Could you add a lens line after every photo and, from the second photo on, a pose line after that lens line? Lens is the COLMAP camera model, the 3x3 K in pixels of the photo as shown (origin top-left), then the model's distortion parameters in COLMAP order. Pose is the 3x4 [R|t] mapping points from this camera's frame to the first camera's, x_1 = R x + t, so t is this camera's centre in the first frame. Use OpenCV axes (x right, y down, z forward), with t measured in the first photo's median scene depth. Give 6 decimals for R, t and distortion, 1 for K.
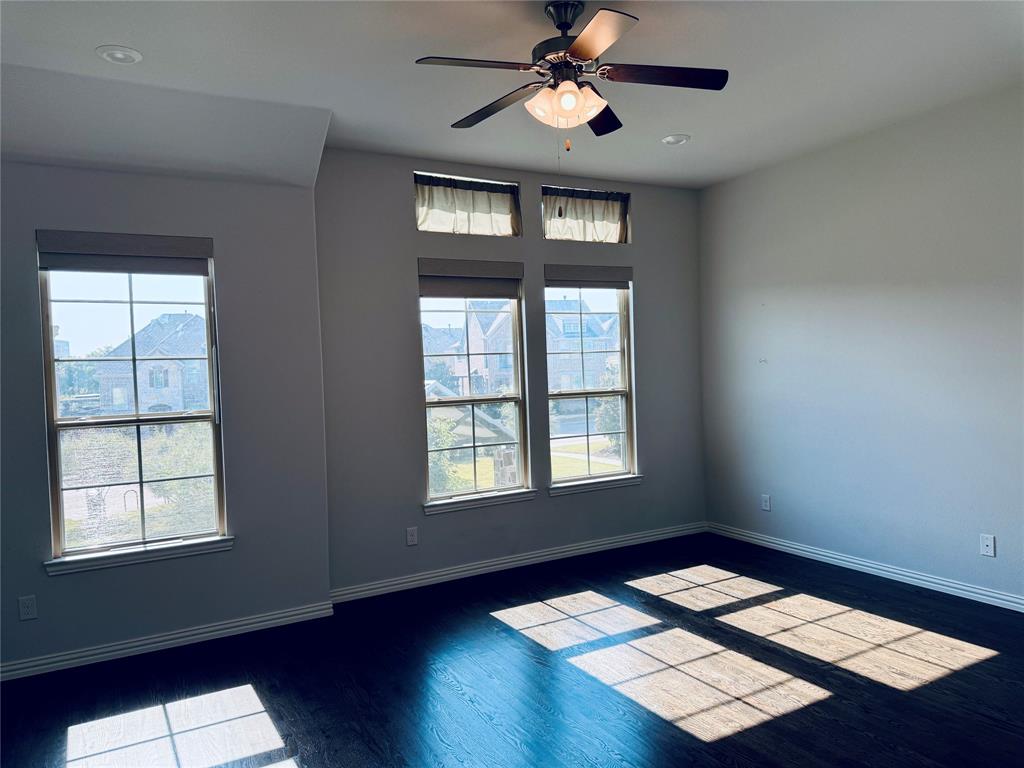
lens RADIAL K [[698.4, 0, 512.0], [0, 698.4, 384.0], [0, 0, 1]] dist [0.060001, -0.085166]
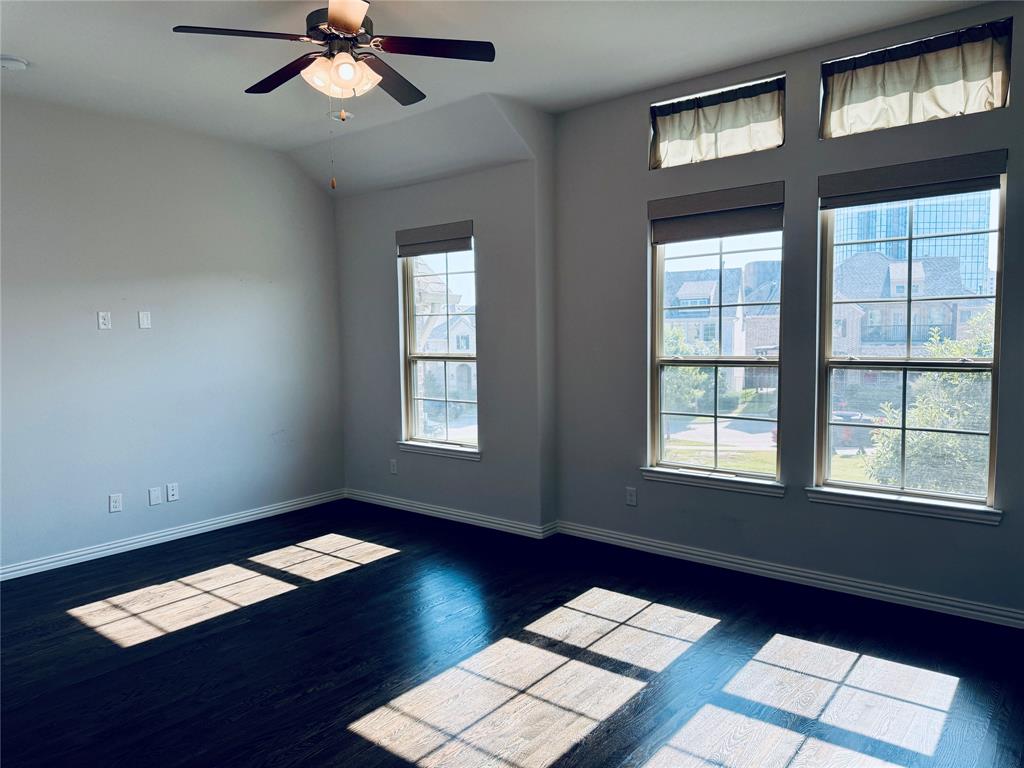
lens RADIAL K [[735.5, 0, 512.0], [0, 735.5, 384.0], [0, 0, 1]] dist [0.083743, -0.107570]
pose [[0.357024, 0.095640, -0.929186, 0.728502], [-0.017752, 0.995260, 0.095620, -0.032626], [0.933927, -0.017644, 0.357029, 0.487049]]
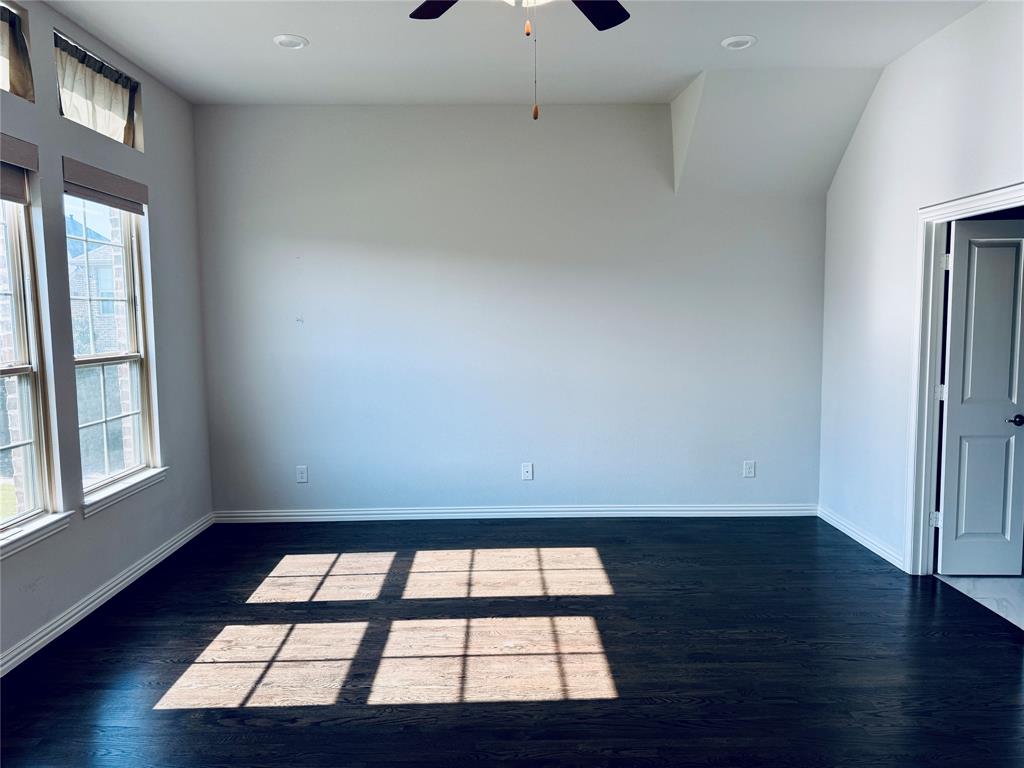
lens RADIAL K [[698.4, 0, 512.0], [0, 698.4, 384.0], [0, 0, 1]] dist [0.060001, -0.085166]
pose [[0.482305, -0.051704, 0.874476, -0.360820], [0.013509, 0.998577, 0.051591, 0.007862], [-0.875899, -0.013069, 0.482317, 0.371974]]
